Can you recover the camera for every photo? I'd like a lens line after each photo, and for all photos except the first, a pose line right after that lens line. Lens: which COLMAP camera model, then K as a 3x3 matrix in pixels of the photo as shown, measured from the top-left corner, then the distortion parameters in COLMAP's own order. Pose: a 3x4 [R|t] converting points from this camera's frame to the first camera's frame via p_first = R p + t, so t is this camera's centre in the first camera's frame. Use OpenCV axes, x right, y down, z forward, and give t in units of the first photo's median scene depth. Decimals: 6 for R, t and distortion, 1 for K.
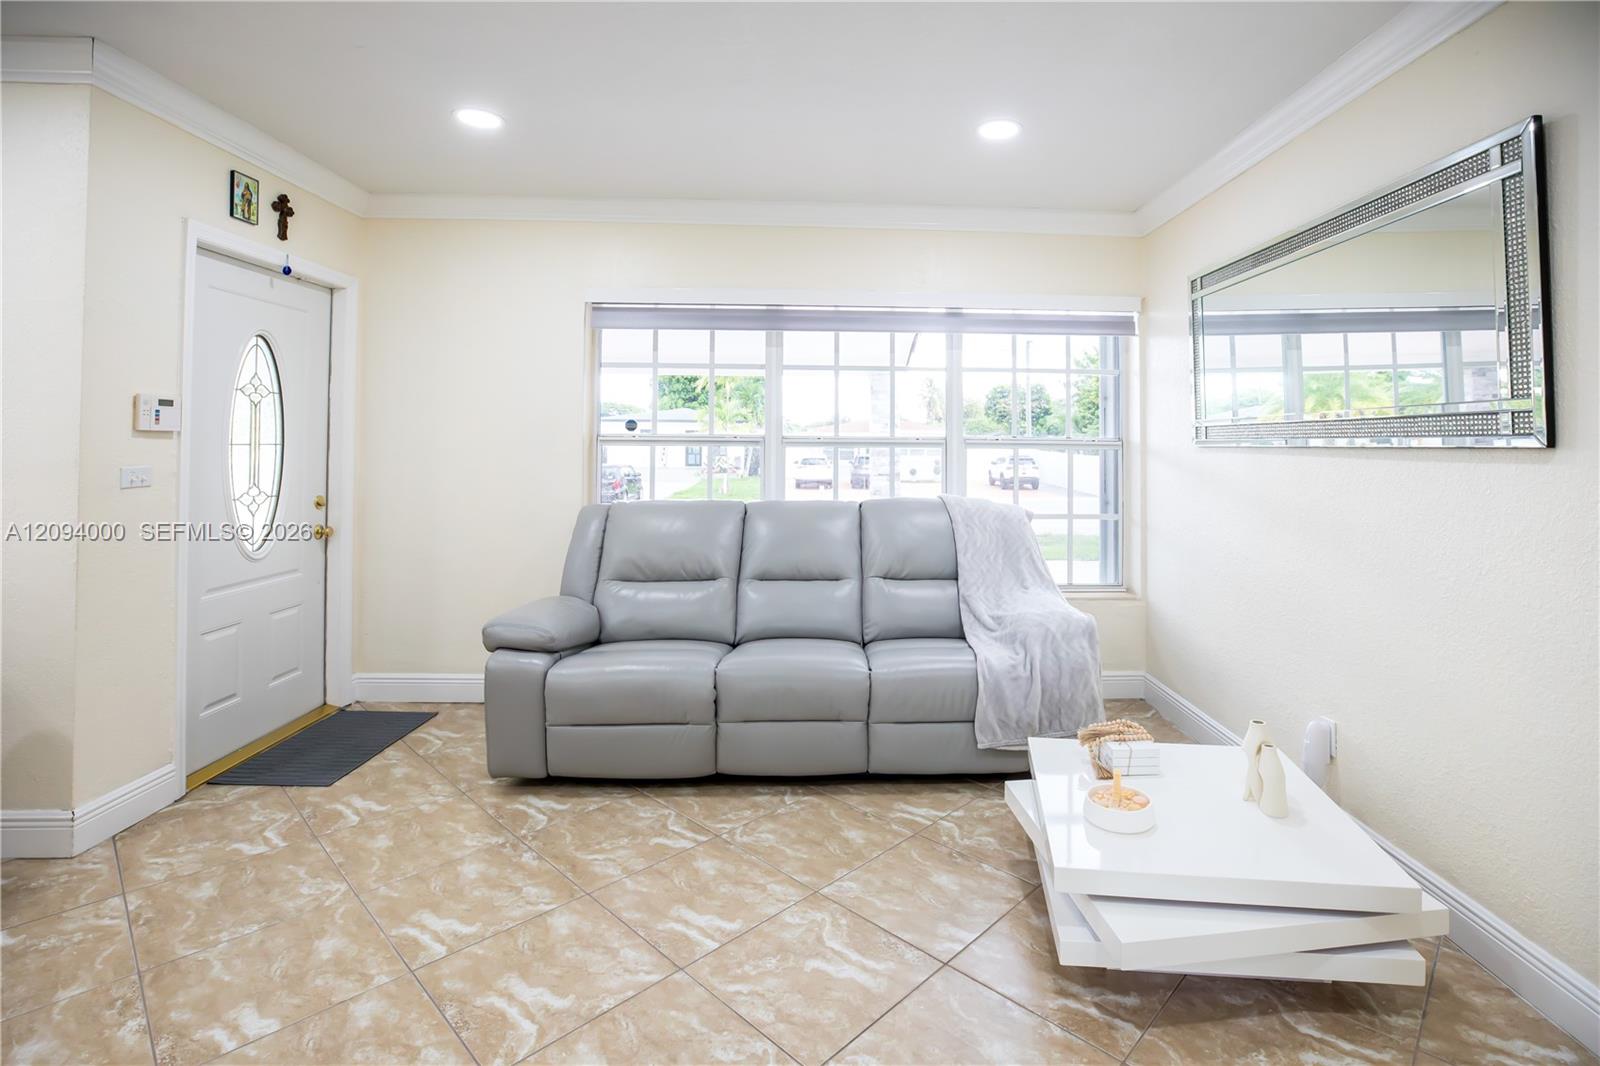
lens RADIAL K [[788.1, 0, 864.0], [0, 788.1, 442.7], [0, 0, 1]] dist [-0.037675, 0.007439]
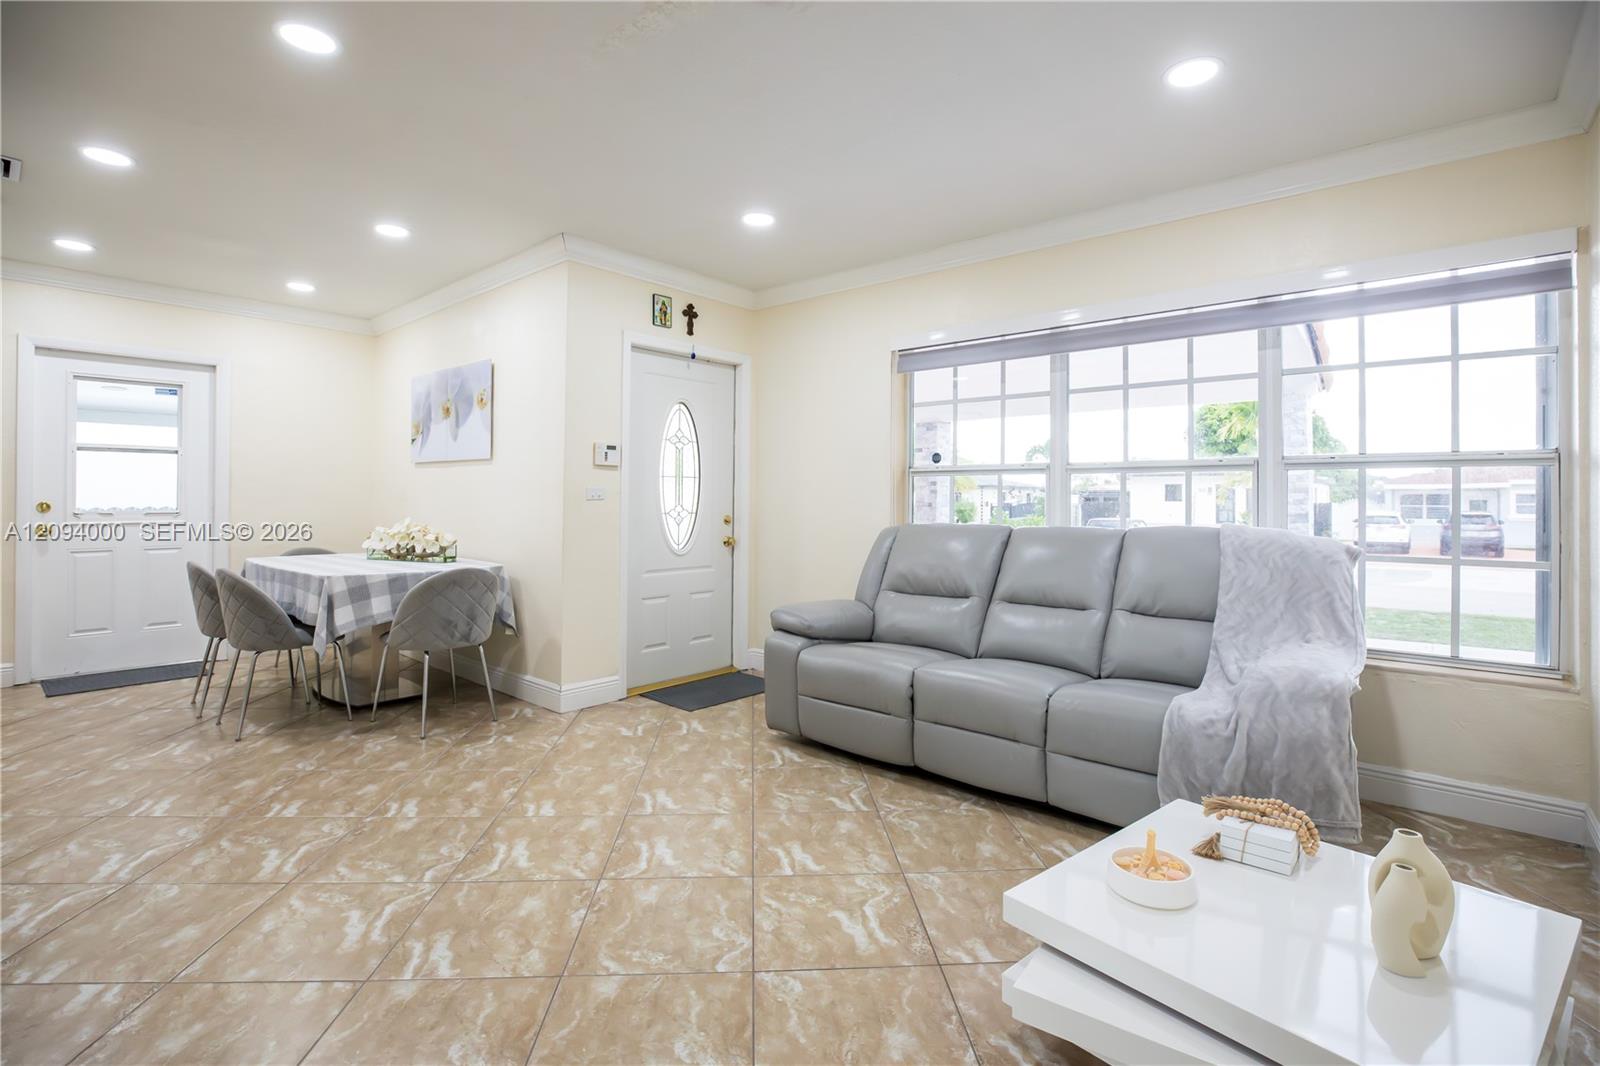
lens RADIAL K [[767.5, 0, 775.9], [0, 767.5, 498.9], [0, 0, 1]] dist [-0.045095, 0.012888]
pose [[0.695922, -0.003254, -0.718110, 0.467886], [0.000343, 0.999991, -0.004199, 0.058251], [0.718117, 0.002676, 0.695917, 0.127848]]
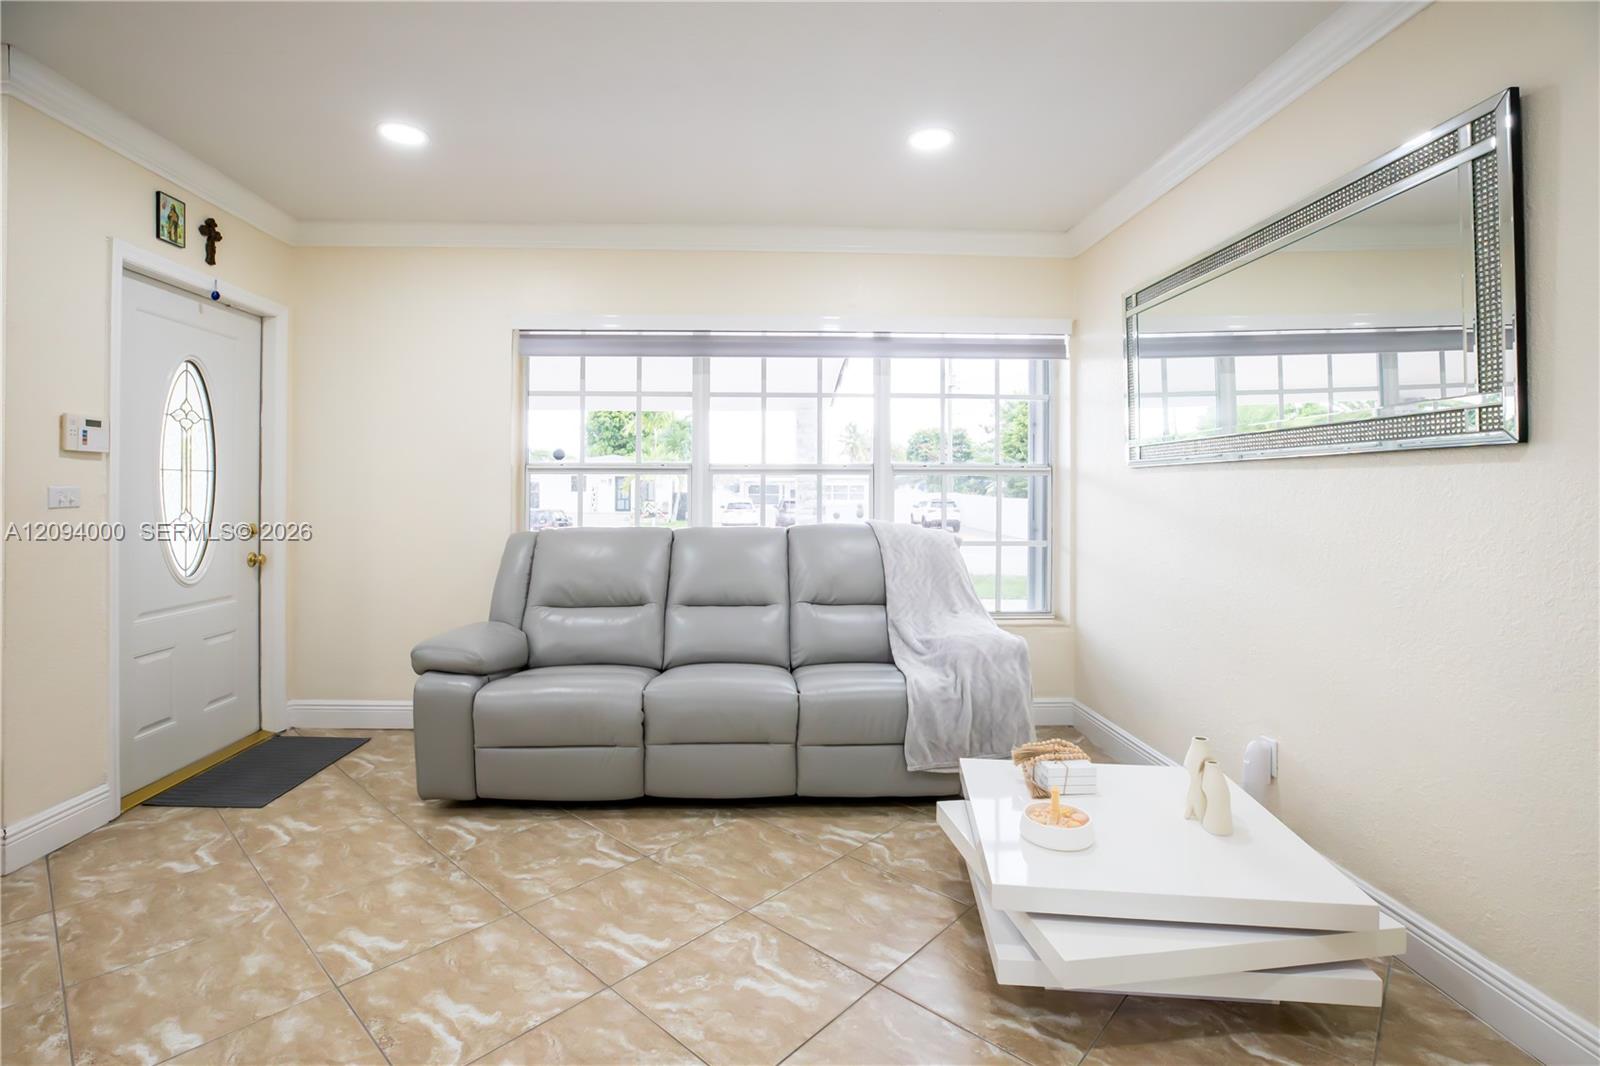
lens RADIAL K [[767.5, 0, 775.9], [0, 767.5, 498.9], [0, 0, 1]] dist [-0.045095, 0.012888]
pose [[0.999843, -0.004395, -0.017172, -0.003652], [0.004602, 0.999917, 0.012013, 0.035801], [0.017118, -0.012090, 0.999780, 0.039574]]
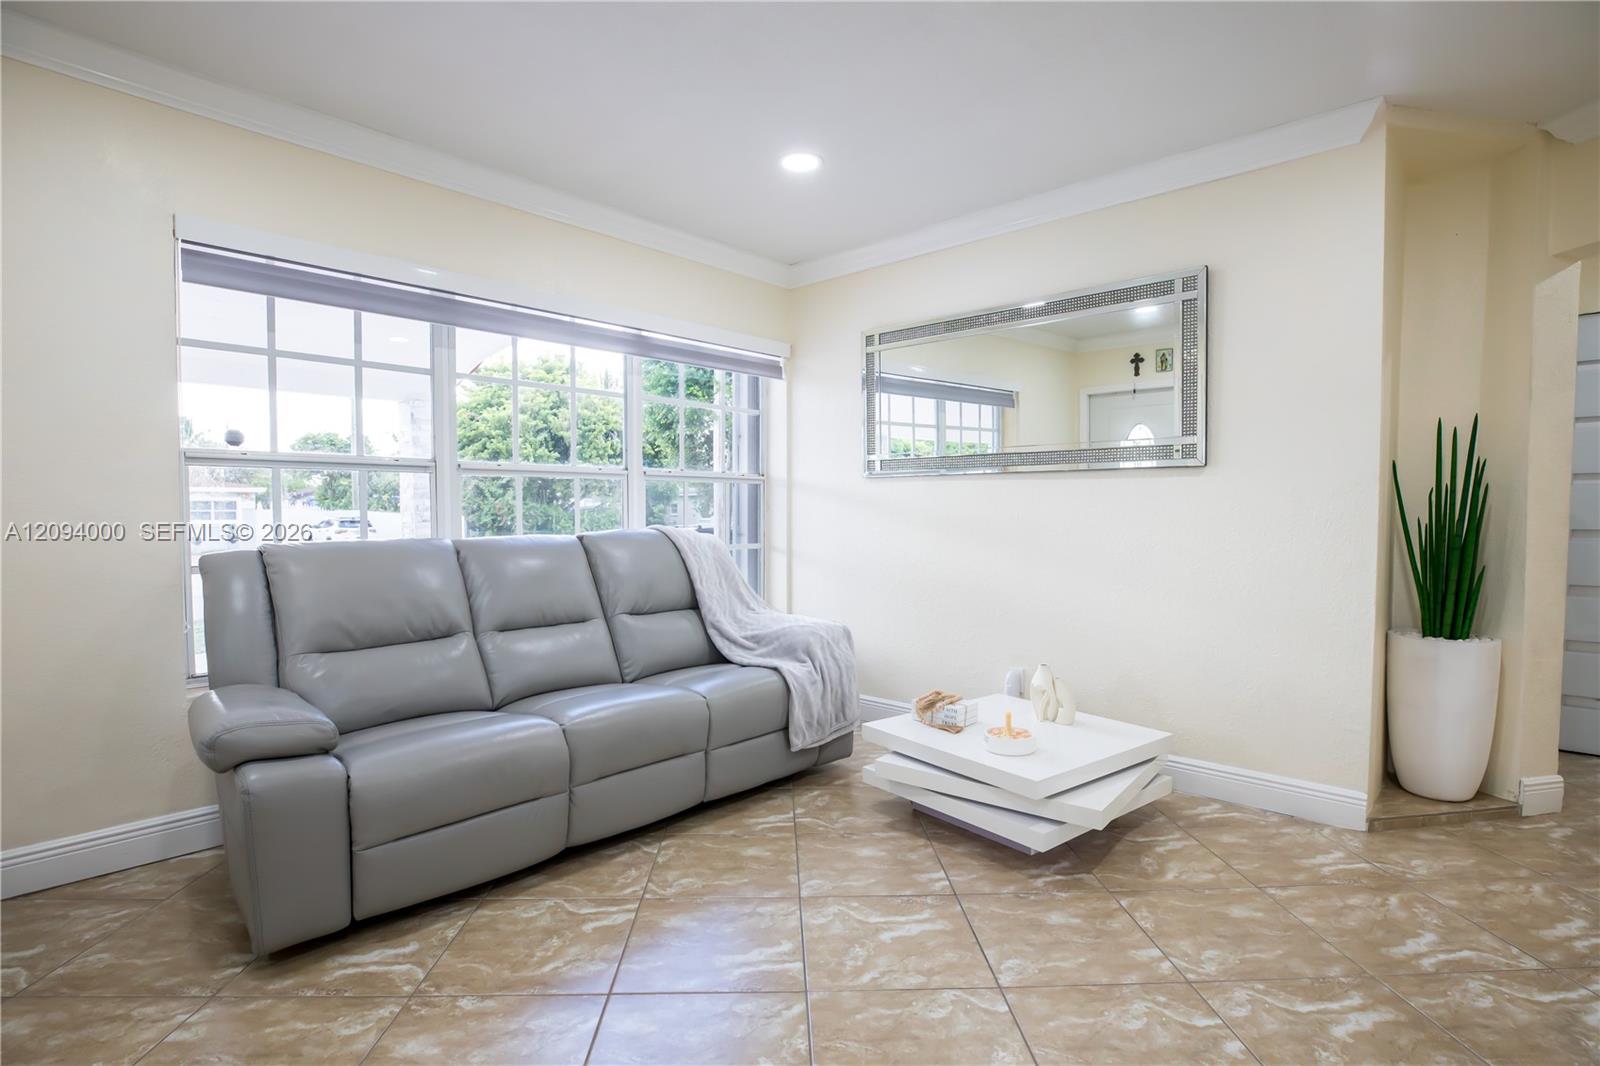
lens RADIAL K [[815.3, 0, 802.8], [0, 815.3, 555.9], [0, 0, 1]] dist [-0.048151, 0.019935]
pose [[0.702756, -0.045278, 0.709989, -0.652697], [0.001591, 0.998070, 0.062075, 0.056141], [-0.711429, -0.042494, 0.701472, 0.230689]]
